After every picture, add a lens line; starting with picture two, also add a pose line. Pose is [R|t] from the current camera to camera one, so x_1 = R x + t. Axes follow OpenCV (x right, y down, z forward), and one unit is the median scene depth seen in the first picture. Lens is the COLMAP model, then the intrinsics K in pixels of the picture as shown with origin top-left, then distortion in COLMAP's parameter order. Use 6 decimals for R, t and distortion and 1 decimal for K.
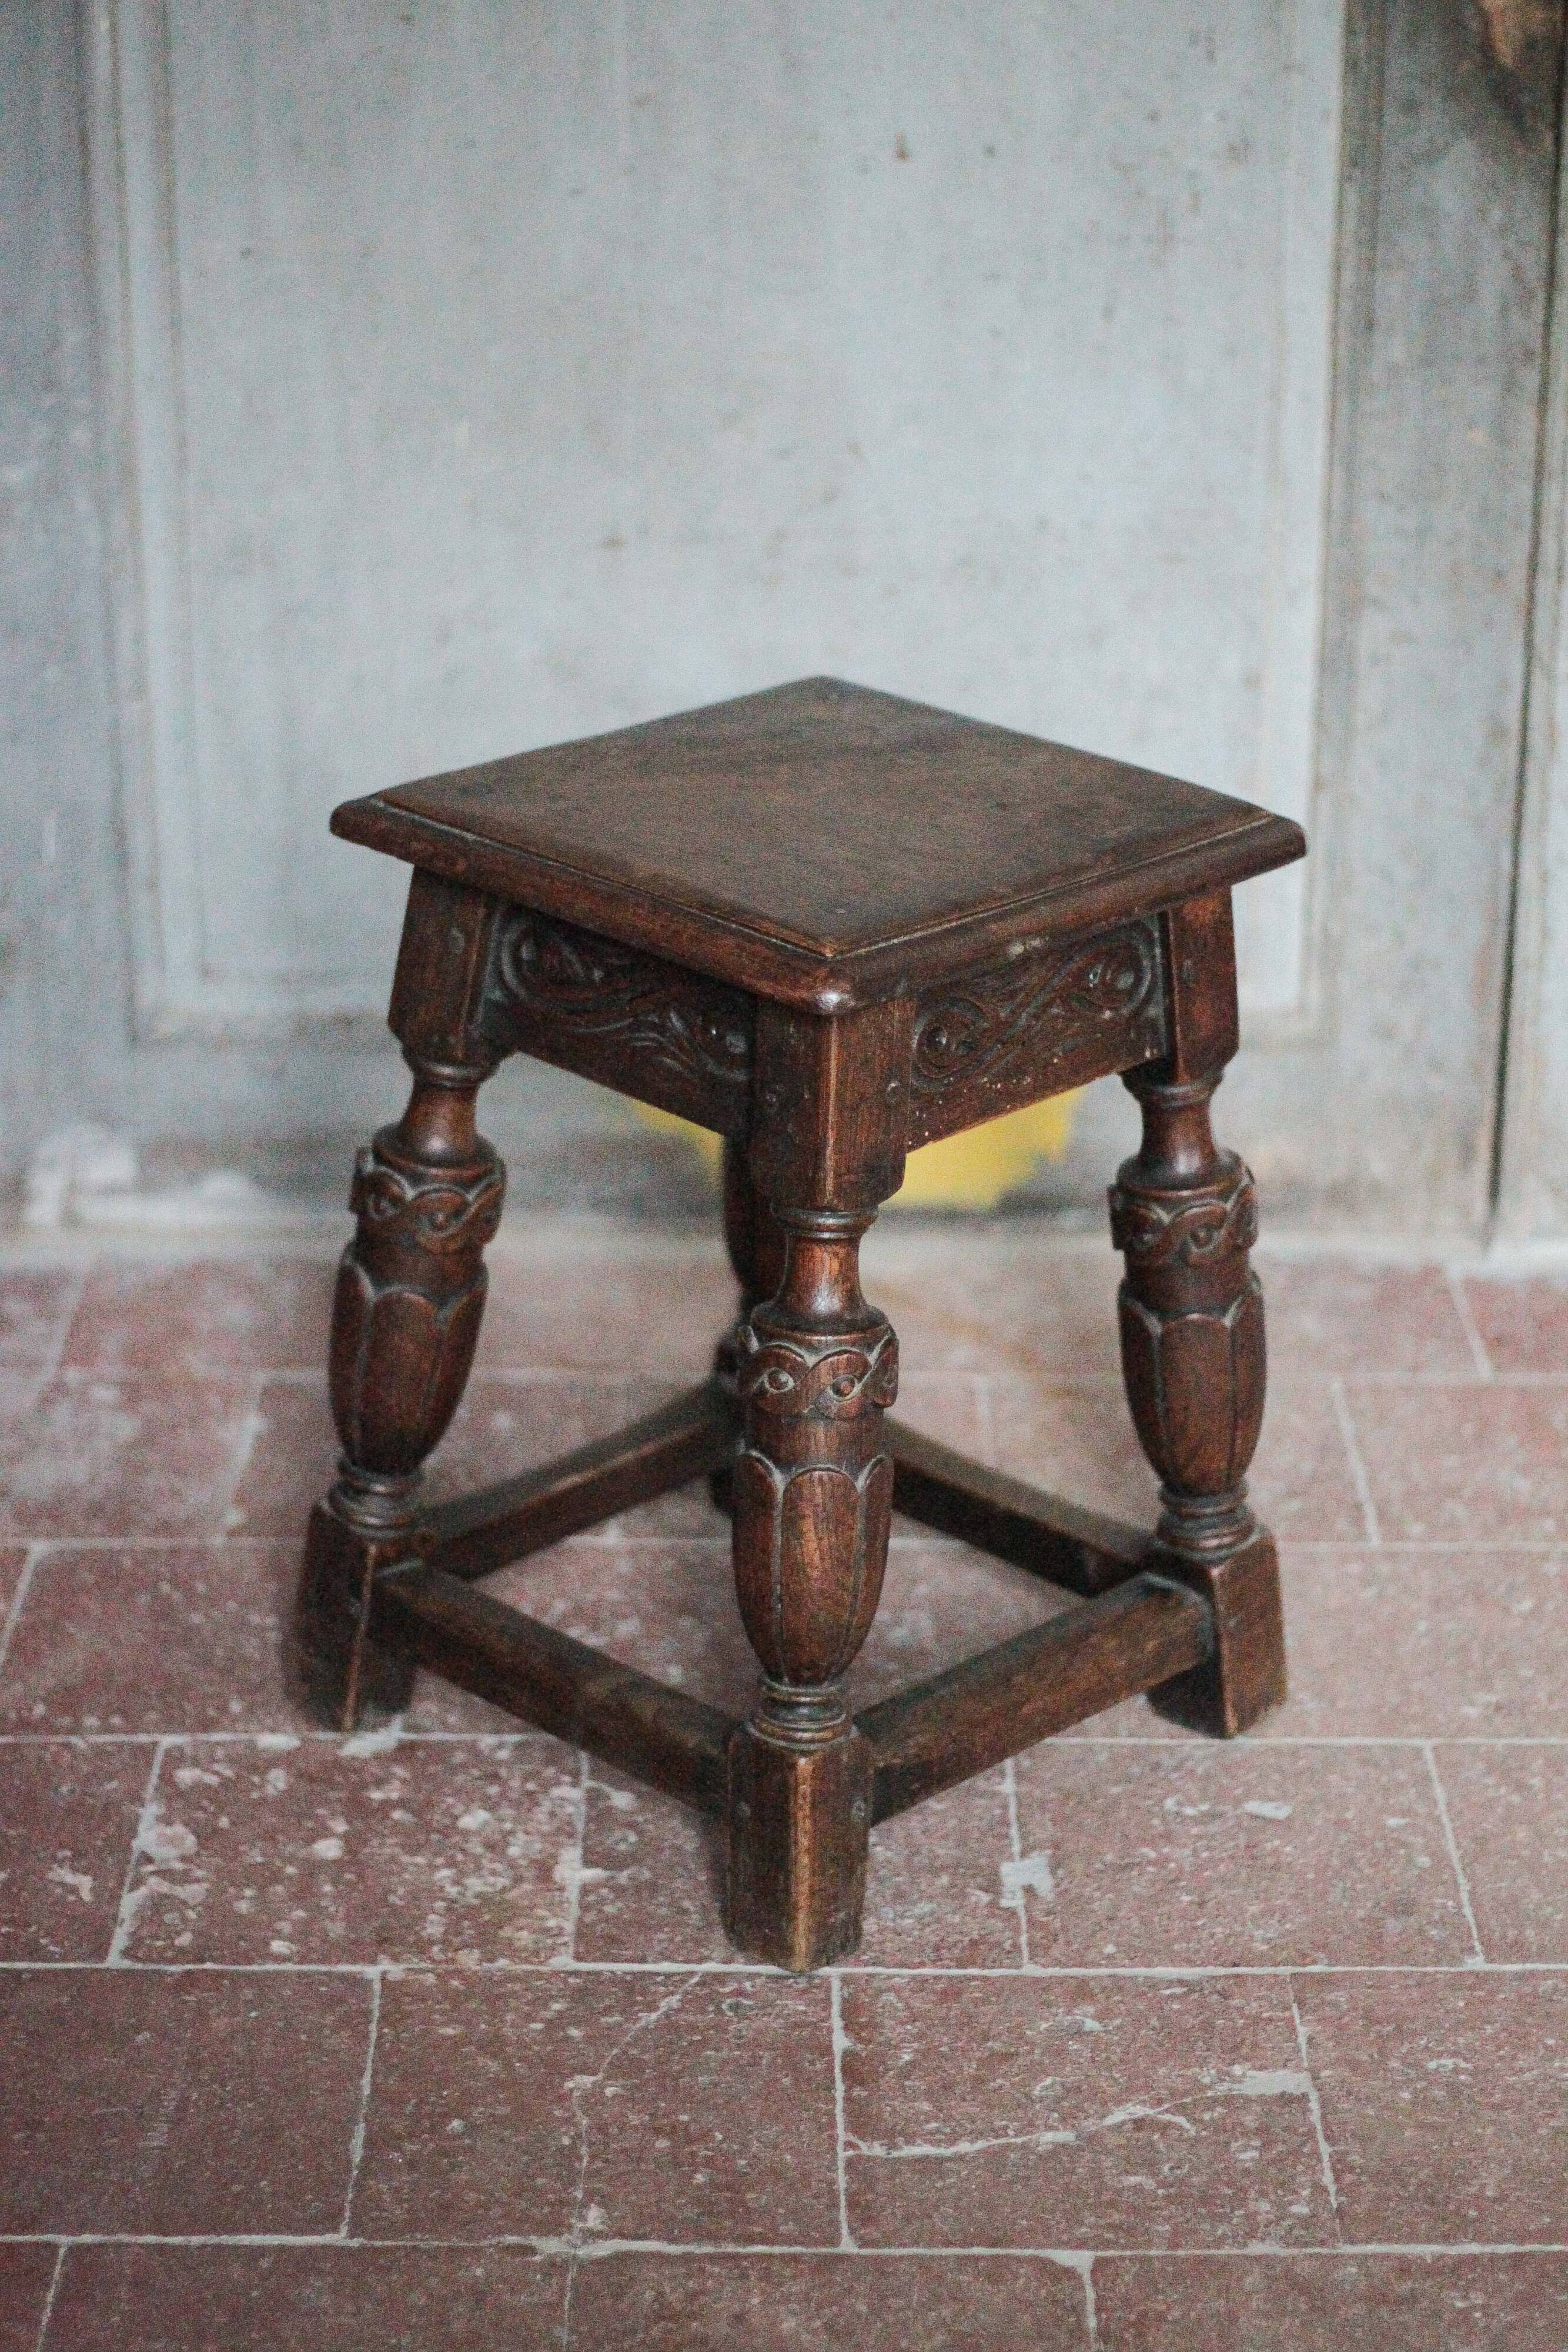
lens RADIAL K [[4507.9, 0, 791.3], [0, 4507.9, 1209.0], [0, 0, 1]] dist [-0.114448, 0.004844]
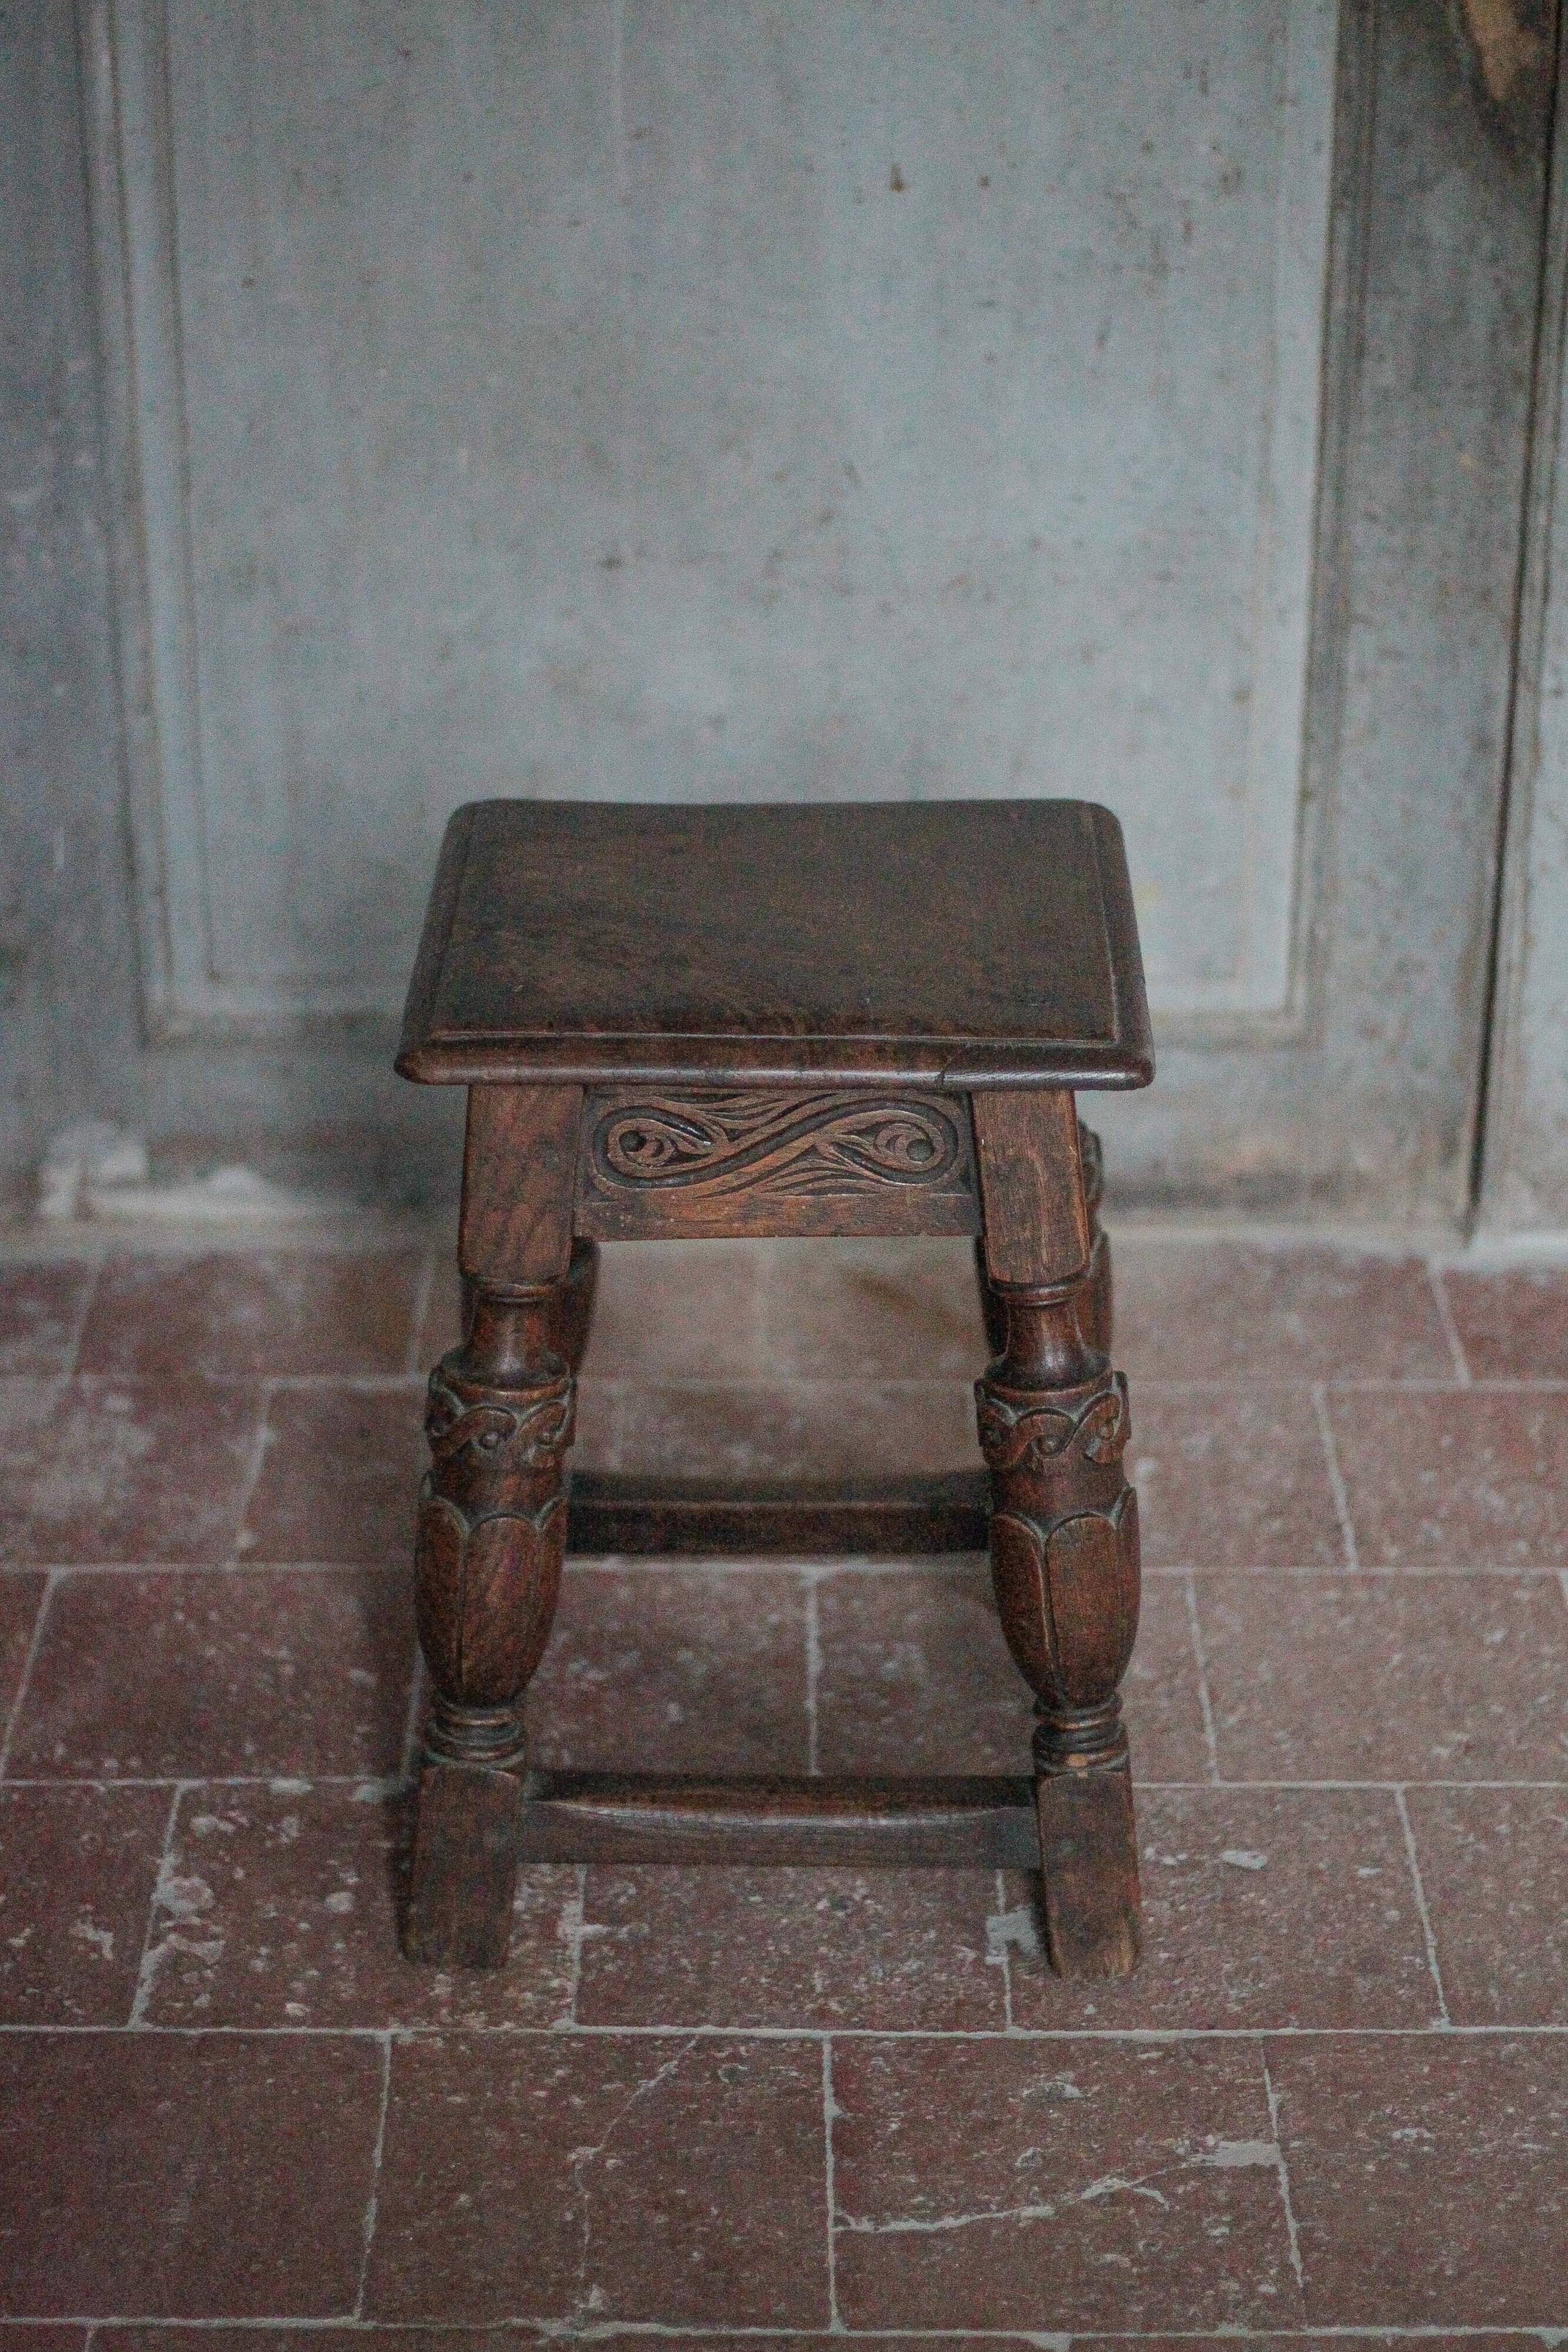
lens RADIAL K [[4507.9, 0, 791.3], [0, 4507.9, 1209.0], [0, 0, 1]] dist [-0.114448, 0.004844]
pose [[0.999999, 0.000461, -0.001447, 0.002904], [-0.000361, 0.997639, 0.068674, -0.089716], [0.001475, -0.068673, 0.997638, -0.026440]]
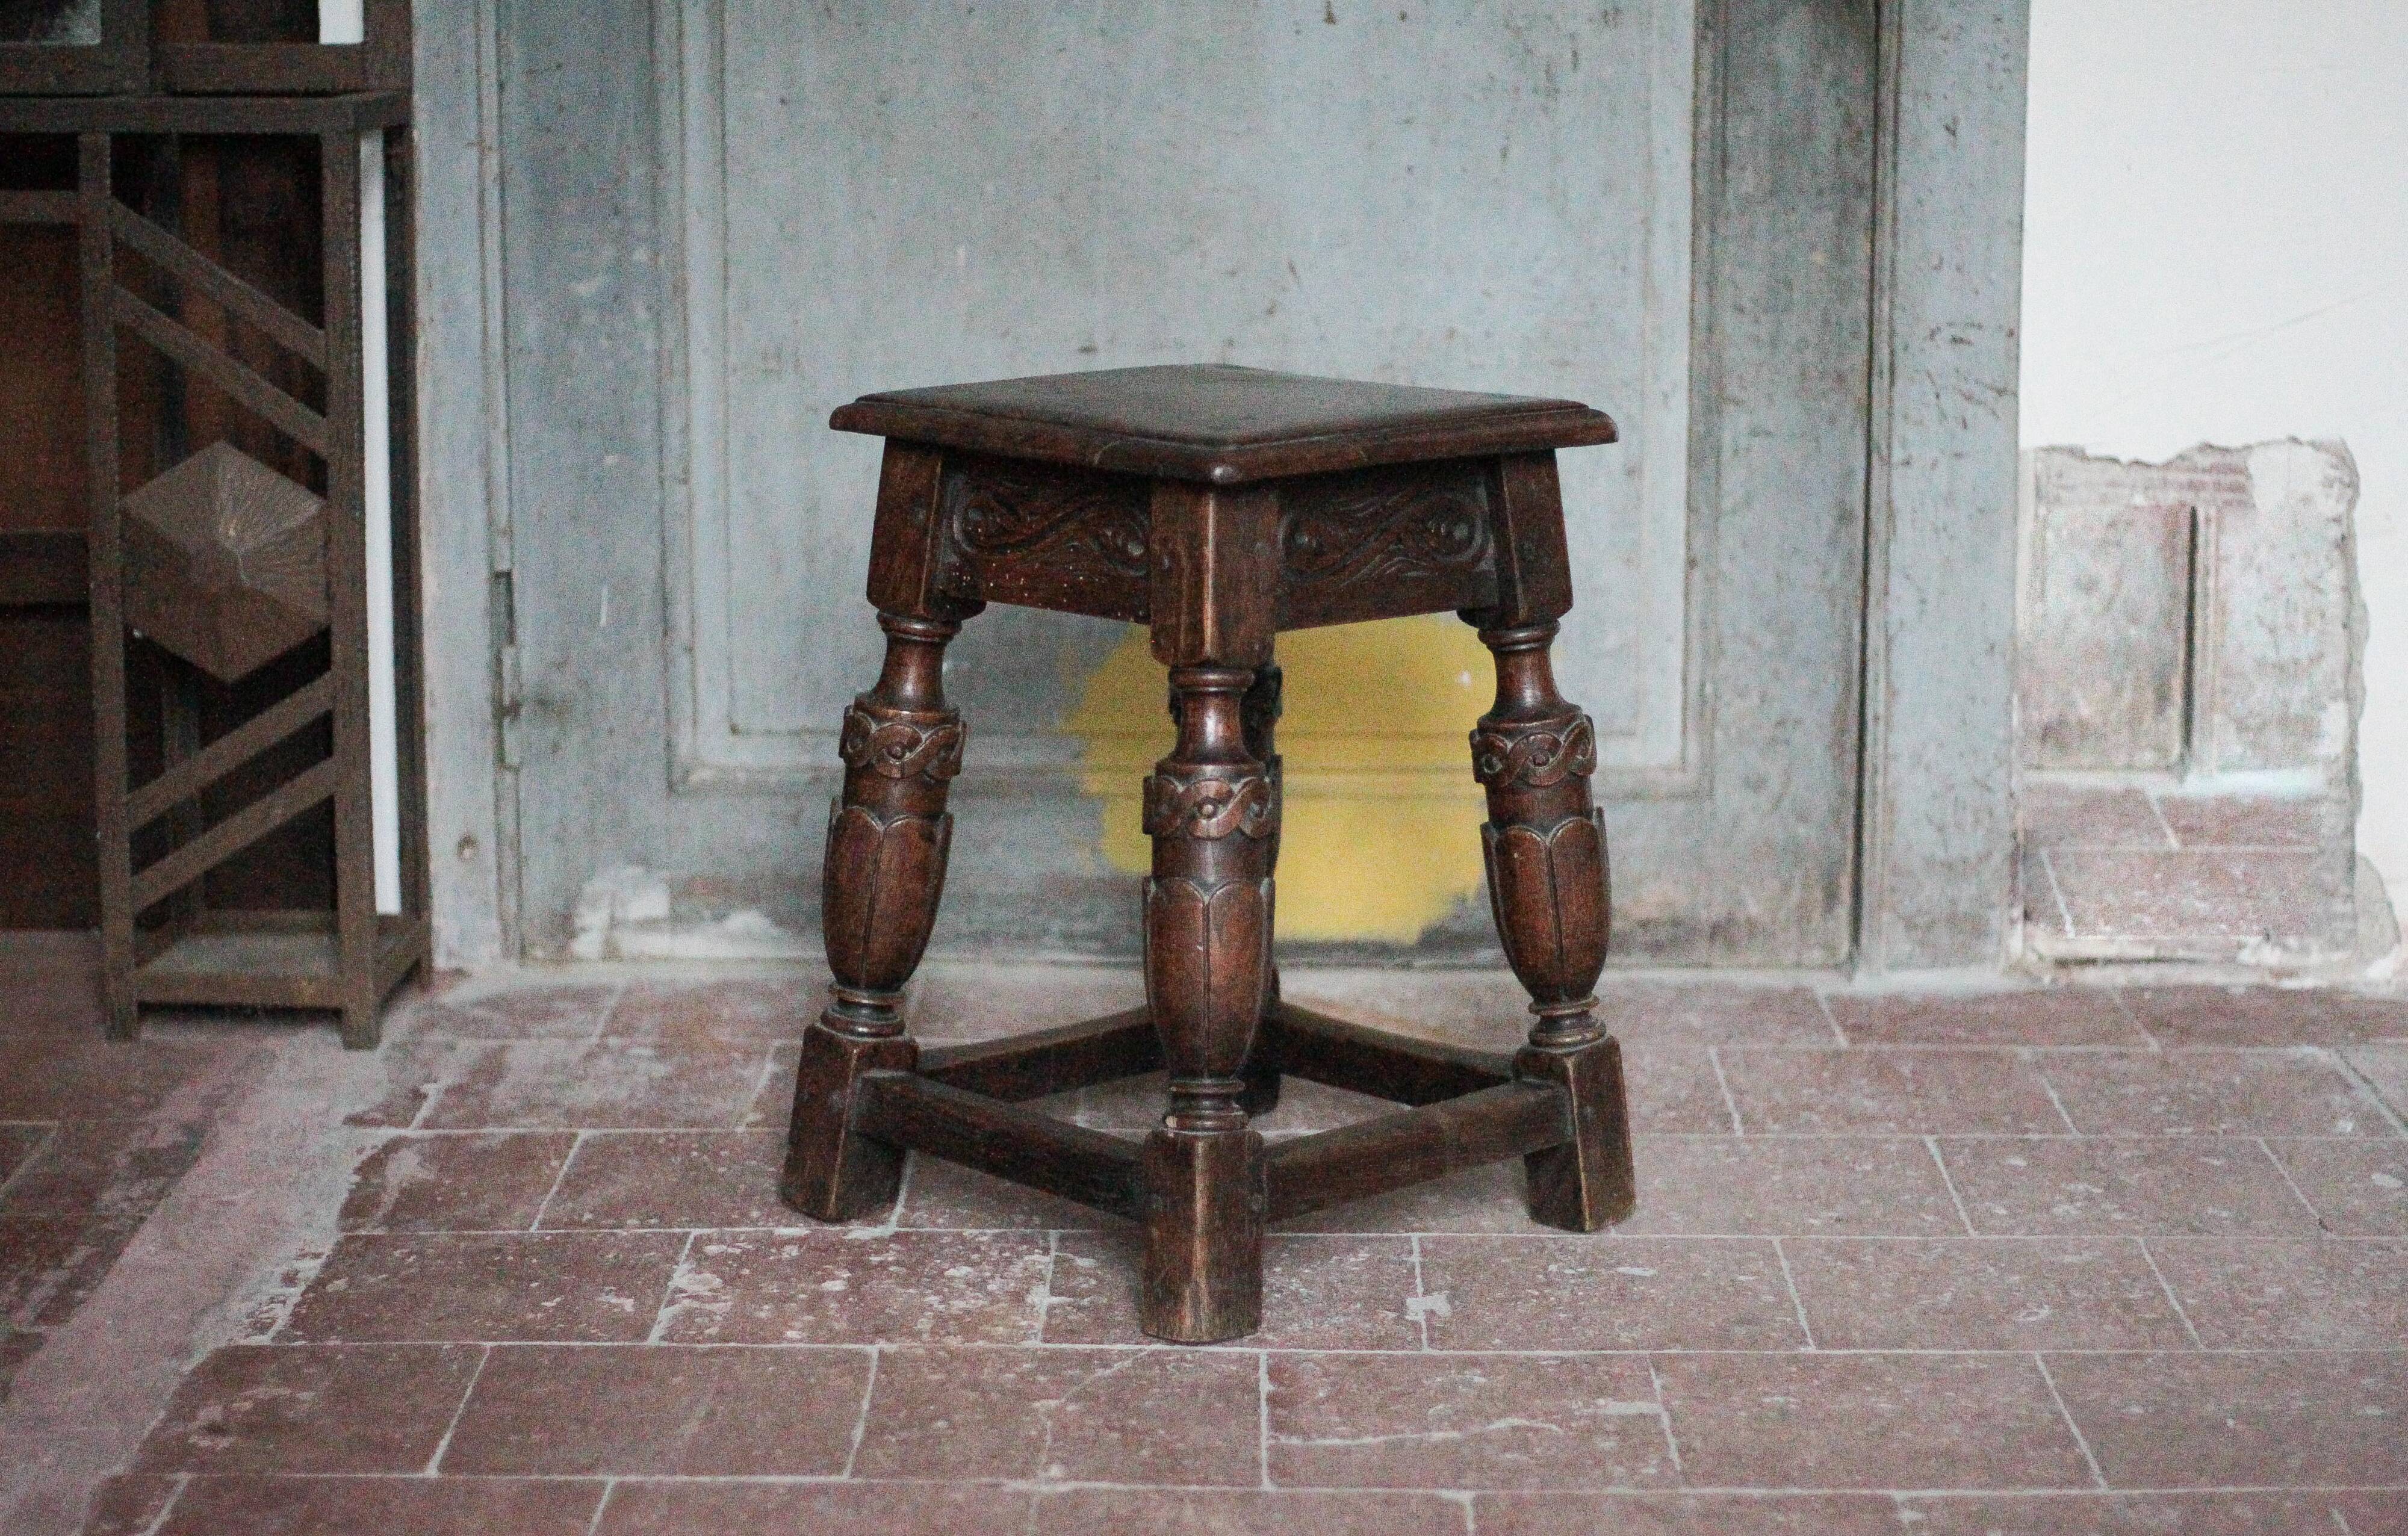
lens RADIAL K [[4632.0, 0, 1198.5], [0, 4632.0, 850.1], [0, 0, 1]] dist [-0.114099, 0.011117]
pose [[0.999823, -0.000533, -0.018796, 0.015125], [-0.002977, 0.982500, -0.186239, 0.256691], [0.018566, 0.186262, 0.982325, -0.209809]]
